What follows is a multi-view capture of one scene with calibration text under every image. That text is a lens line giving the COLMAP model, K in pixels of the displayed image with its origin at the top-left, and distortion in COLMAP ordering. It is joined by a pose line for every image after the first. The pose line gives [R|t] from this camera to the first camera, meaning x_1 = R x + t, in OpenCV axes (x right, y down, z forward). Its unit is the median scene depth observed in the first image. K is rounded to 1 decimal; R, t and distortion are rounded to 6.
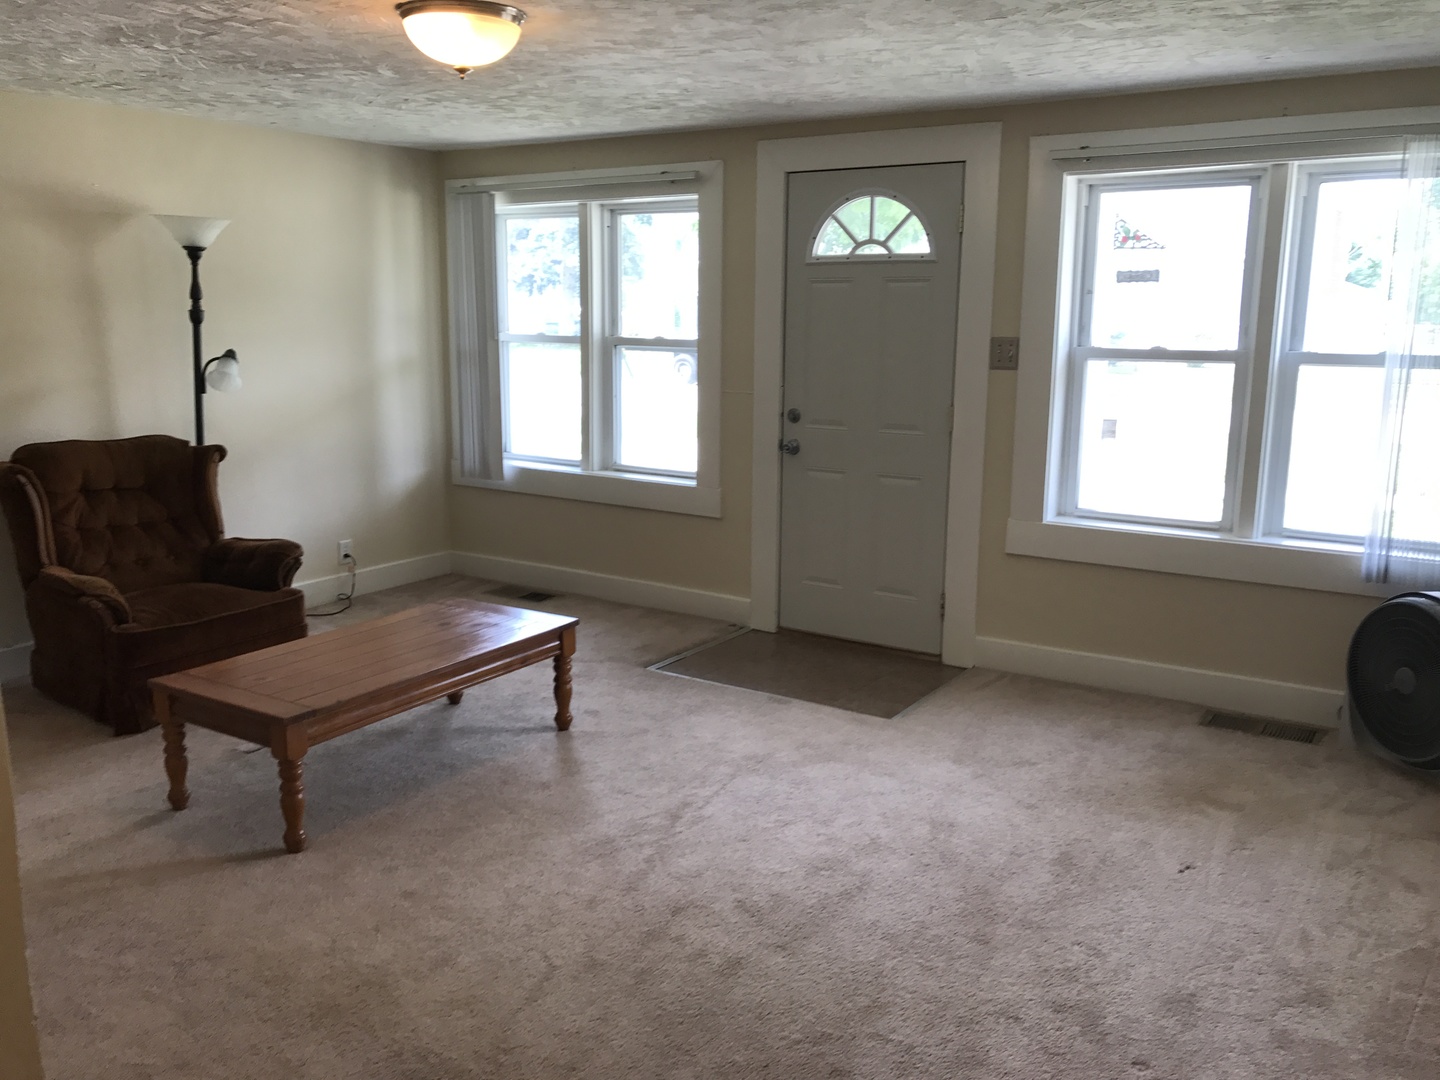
lens RADIAL K [[1215.9, 0, 728.9], [0, 1215.9, 545.0], [0, 0, 1]] dist [0.037276, -0.083685]
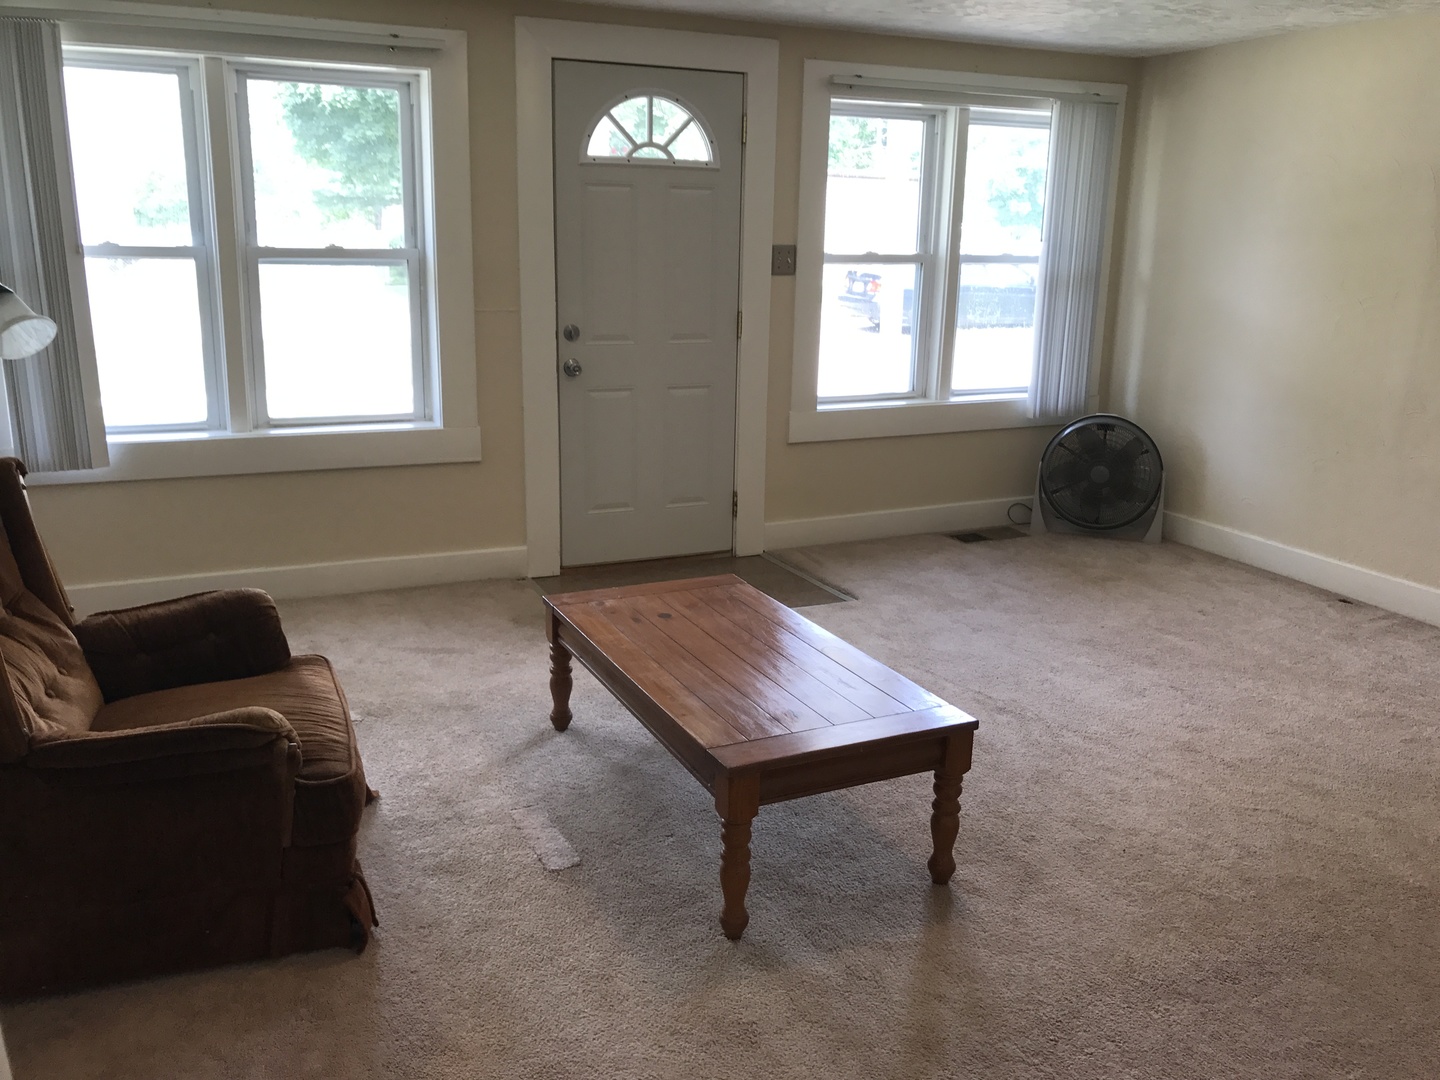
lens RADIAL K [[1215.9, 0, 728.9], [0, 1215.9, 545.0], [0, 0, 1]] dist [0.037276, -0.083685]
pose [[0.510703, -0.215359, 0.832348, -0.724195], [0.145313, 0.975813, 0.163320, -0.089060], [-0.847388, 0.037543, 0.529645, 0.450788]]
